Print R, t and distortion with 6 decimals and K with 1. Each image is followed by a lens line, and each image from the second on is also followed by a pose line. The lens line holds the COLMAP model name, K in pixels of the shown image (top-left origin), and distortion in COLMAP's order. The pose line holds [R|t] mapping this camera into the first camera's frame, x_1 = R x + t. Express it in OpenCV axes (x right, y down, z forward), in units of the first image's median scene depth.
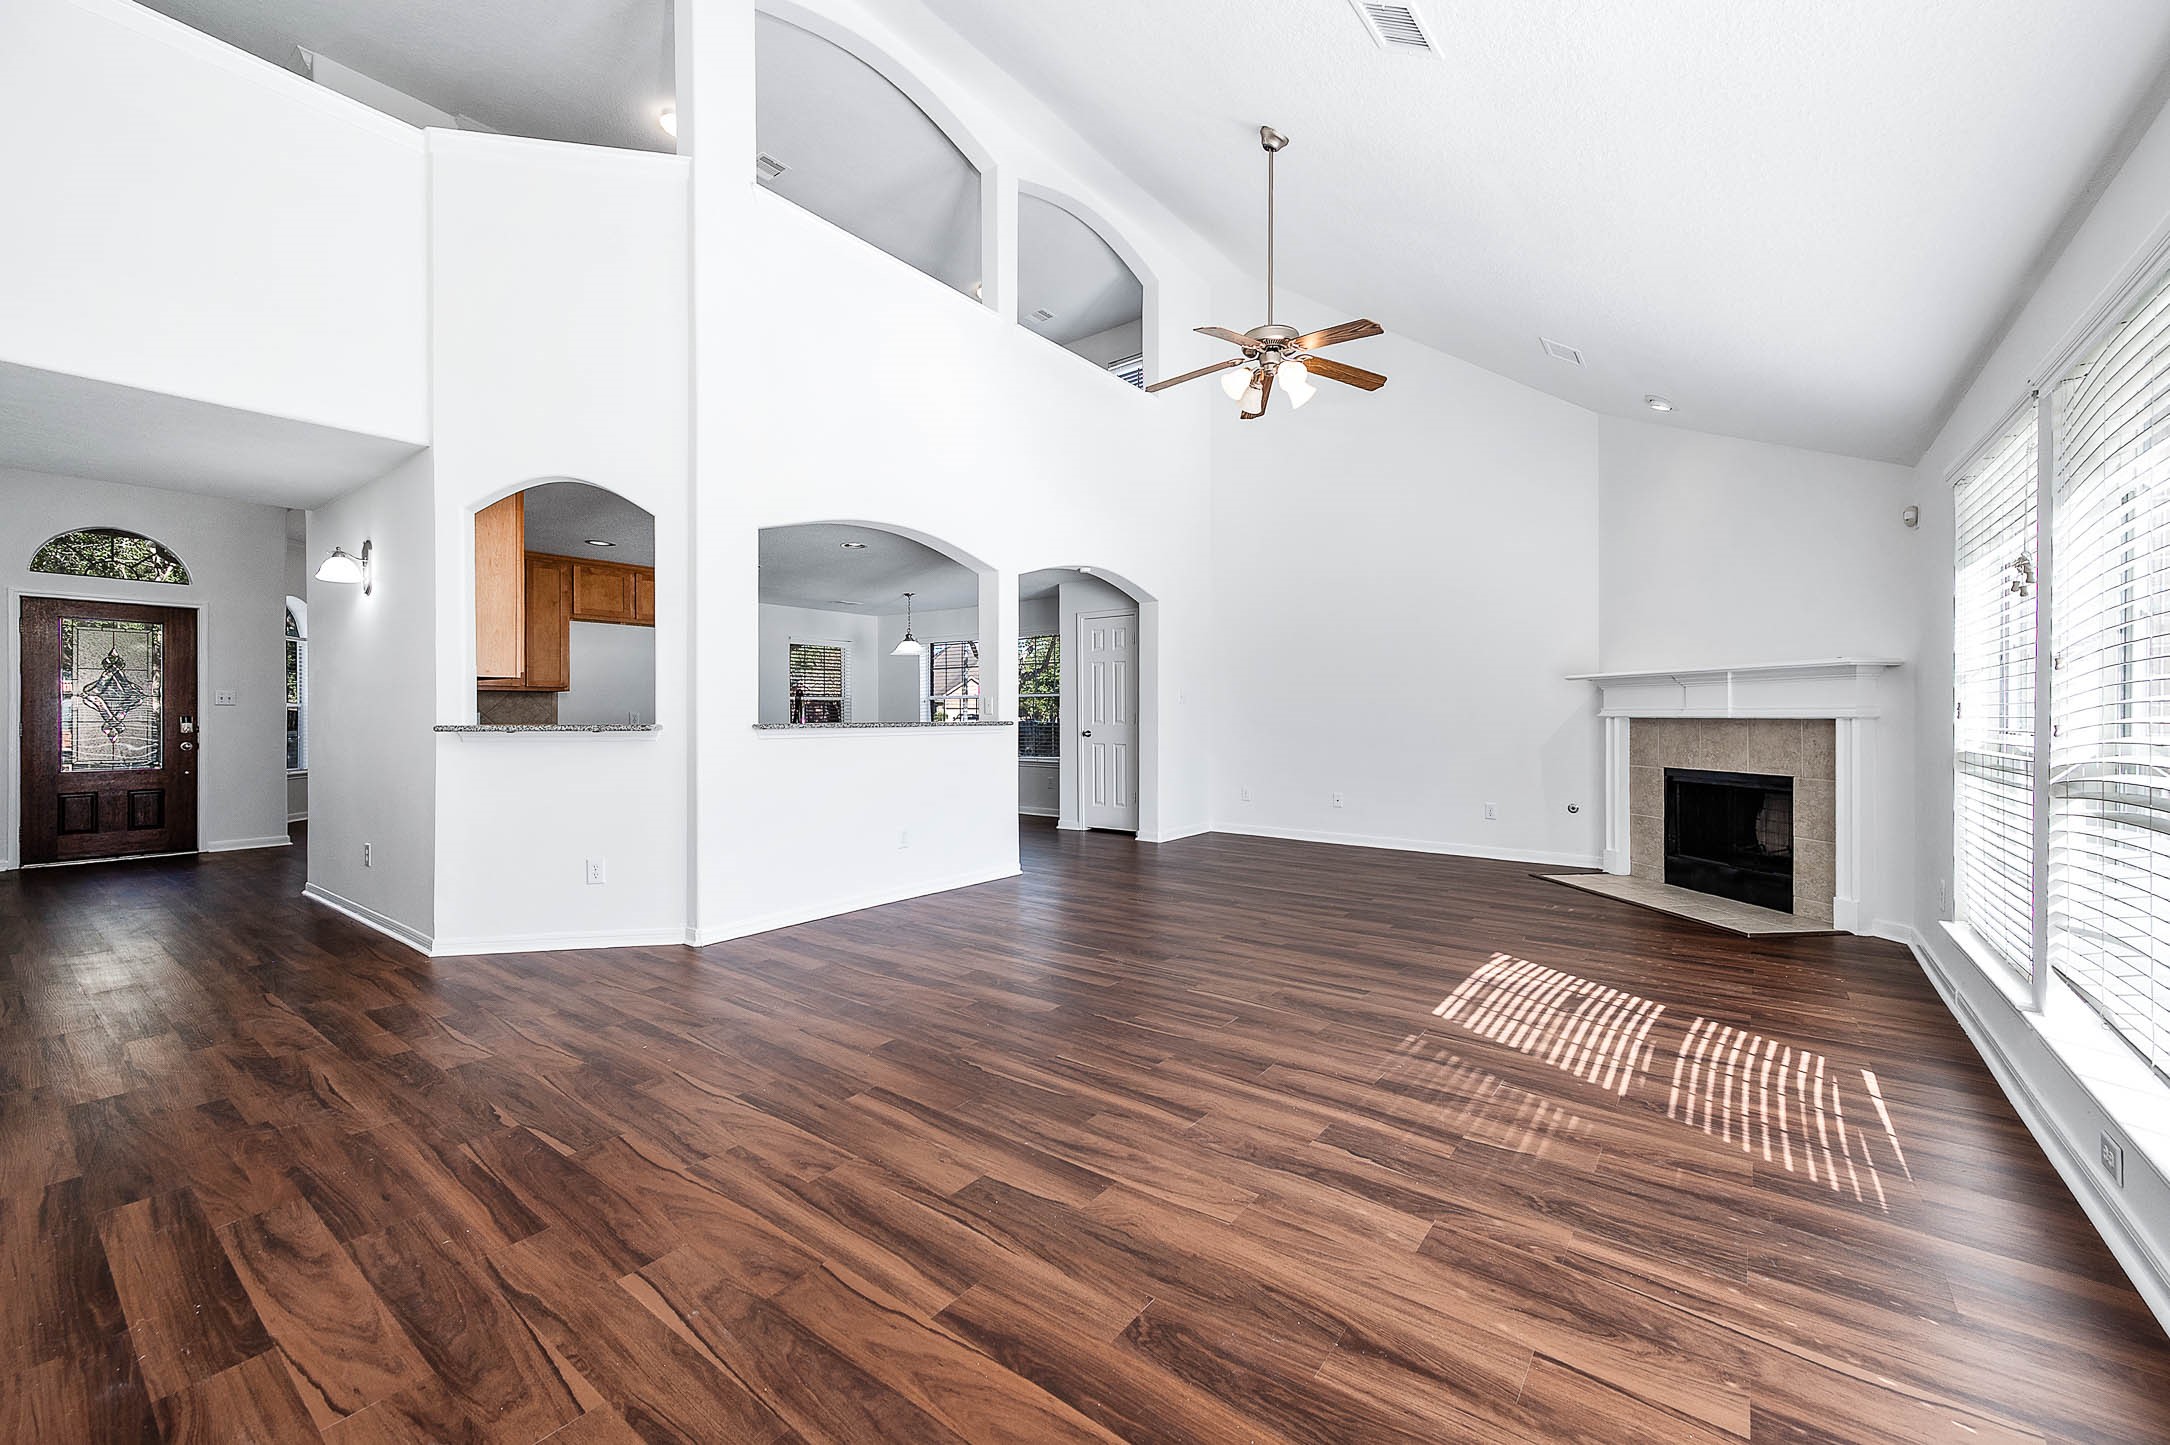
lens RADIAL K [[861.0, 0, 1088.6], [0, 861.0, 723.2], [0, 0, 1]] dist [0.014292, 0.000791]
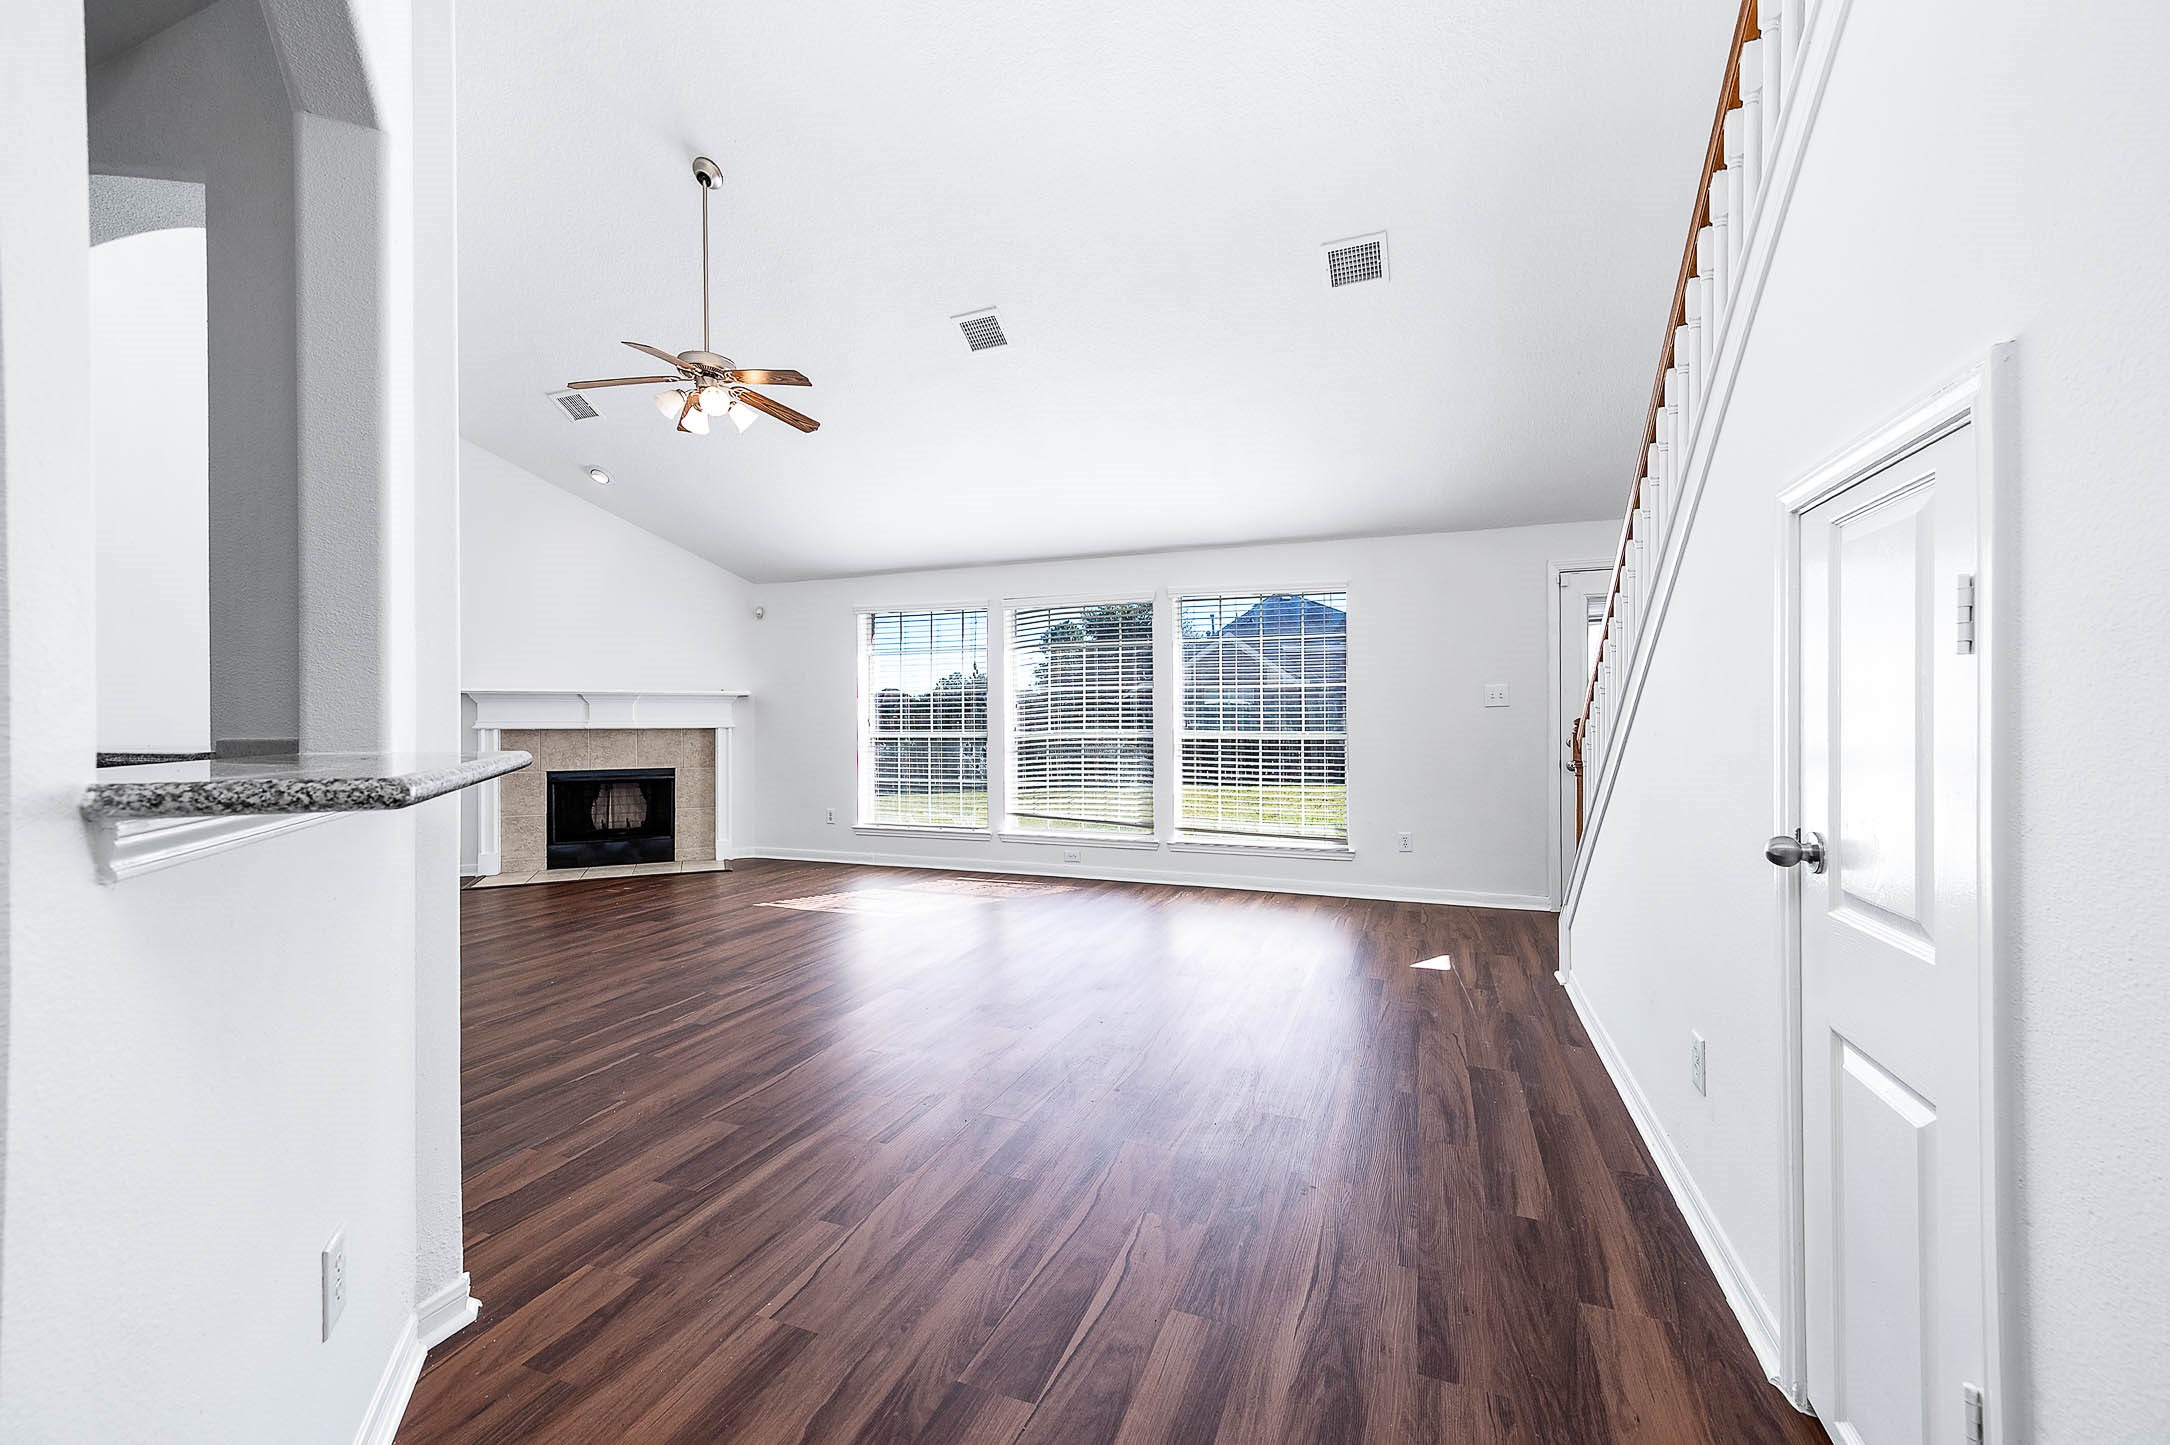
lens RADIAL K [[861.0, 0, 1094.5], [0, 861.0, 720.9], [0, 0, 1]] dist [0.014292, 0.000791]
pose [[-0.282772, 0.006013, 0.959168, -1.033732], [0.013522, 0.999906, -0.002282, -0.006317], [-0.959092, 0.012324, -0.282827, 0.952635]]
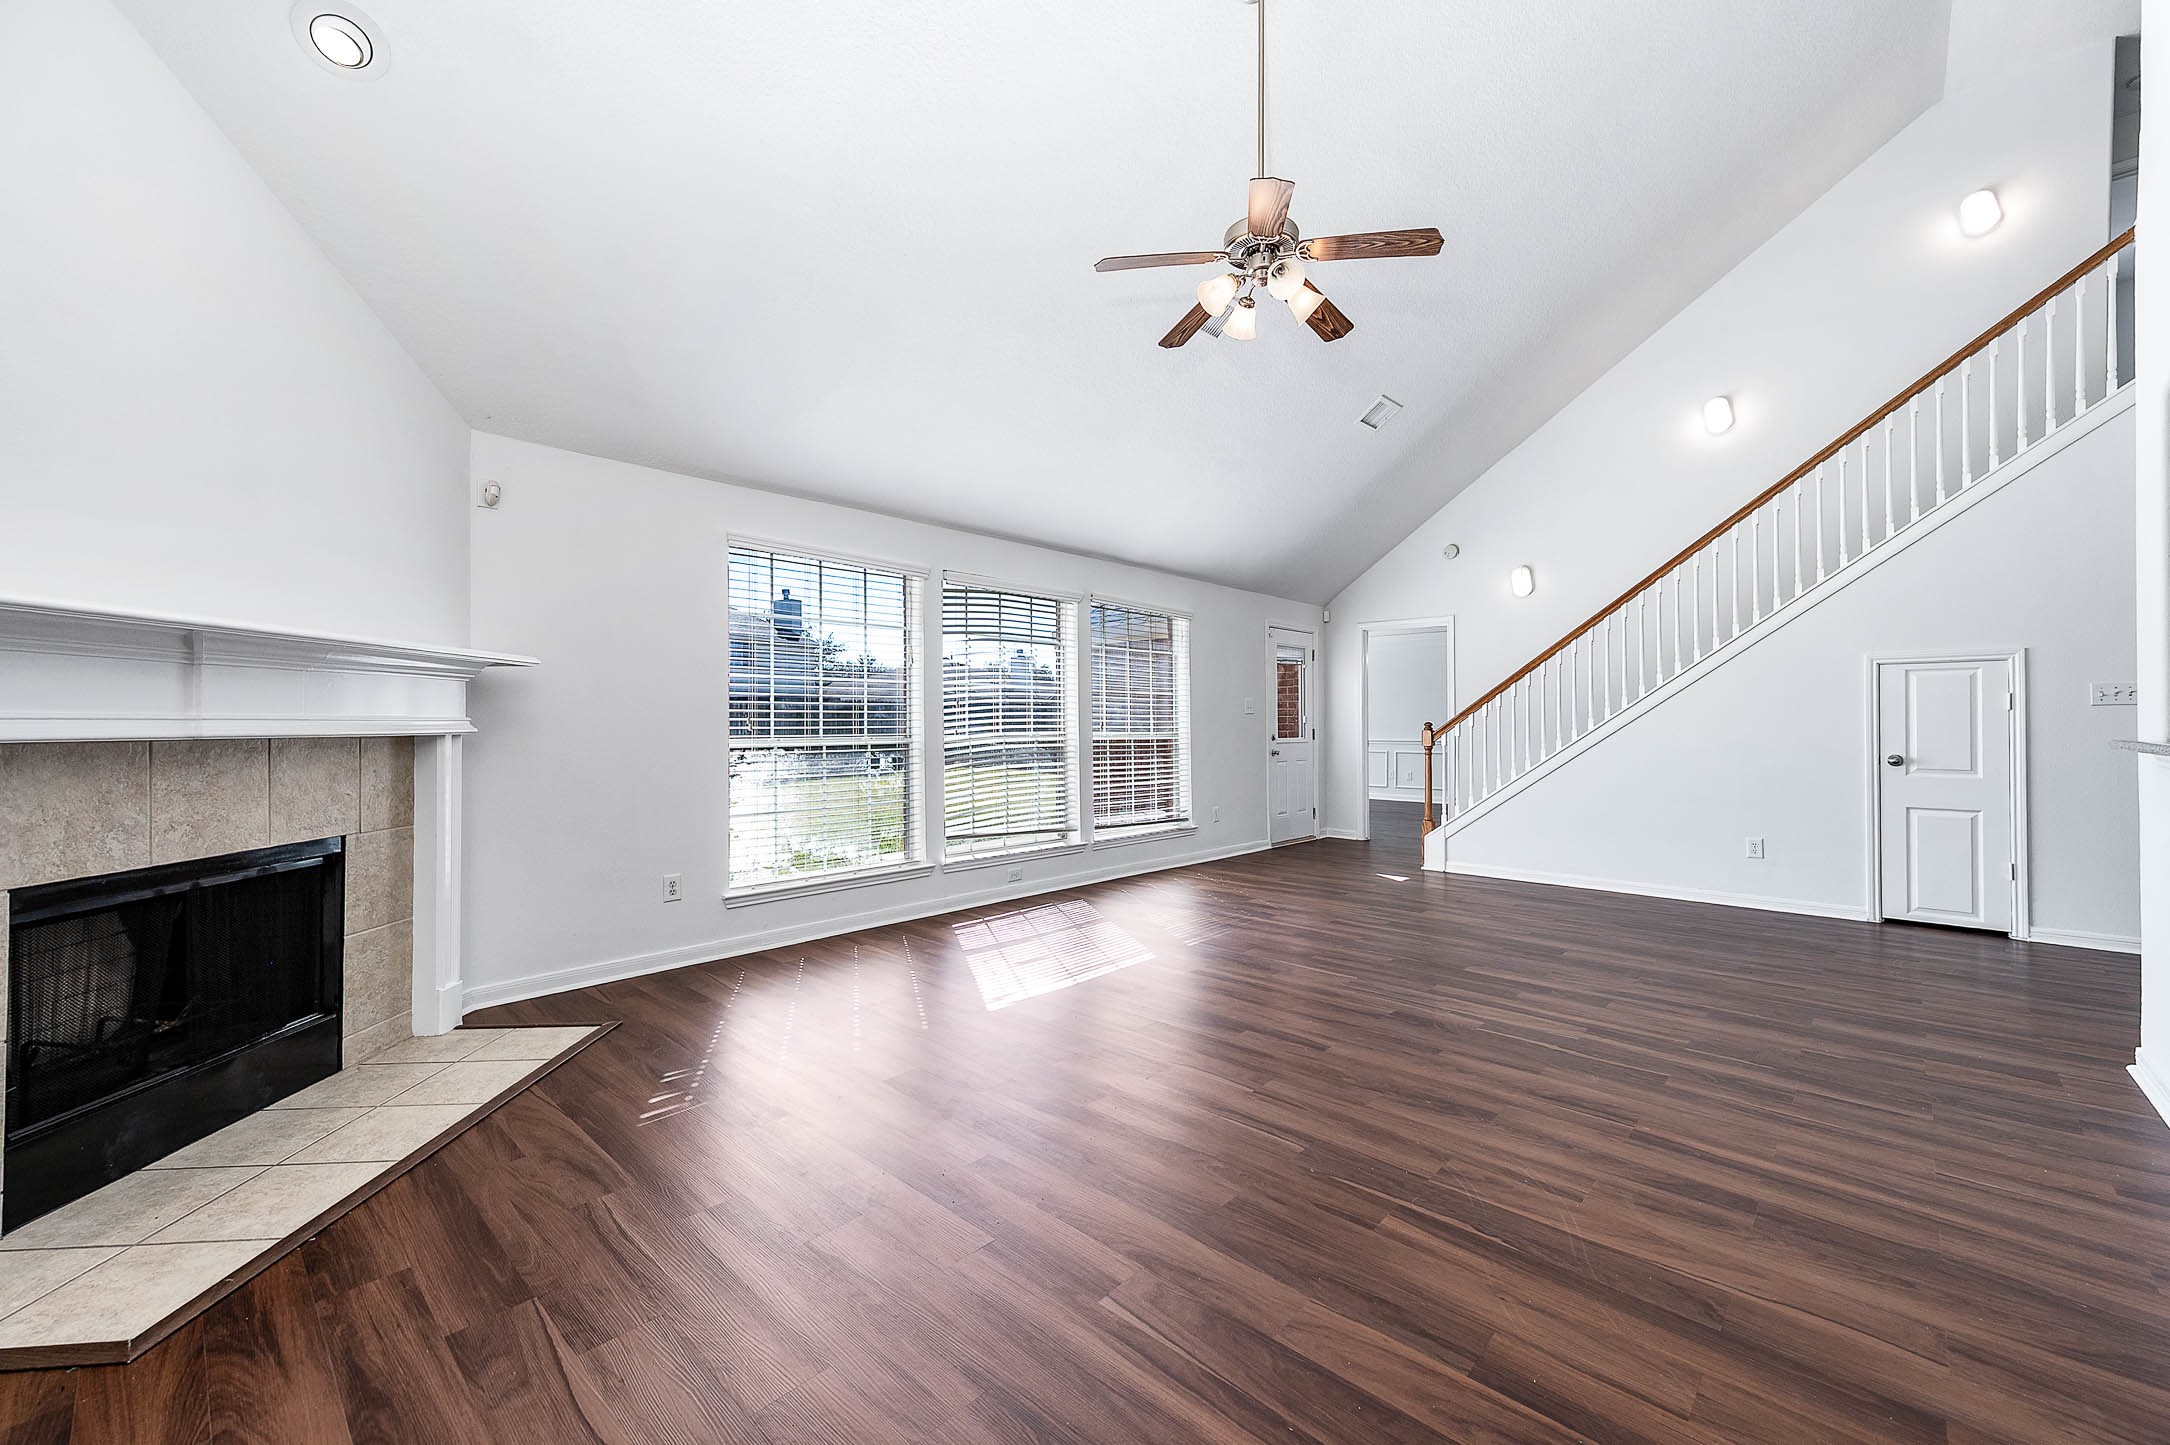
lens RADIAL K [[861.0, 0, 1080.1], [0, 861.0, 718.9], [0, 0, 1]] dist [0.014292, 0.000791]
pose [[-0.994706, 0.004895, 0.102644, 0.329703], [0.005351, 0.999977, 0.004167, -0.022640], [-0.102621, 0.004694, -0.994709, 1.998804]]
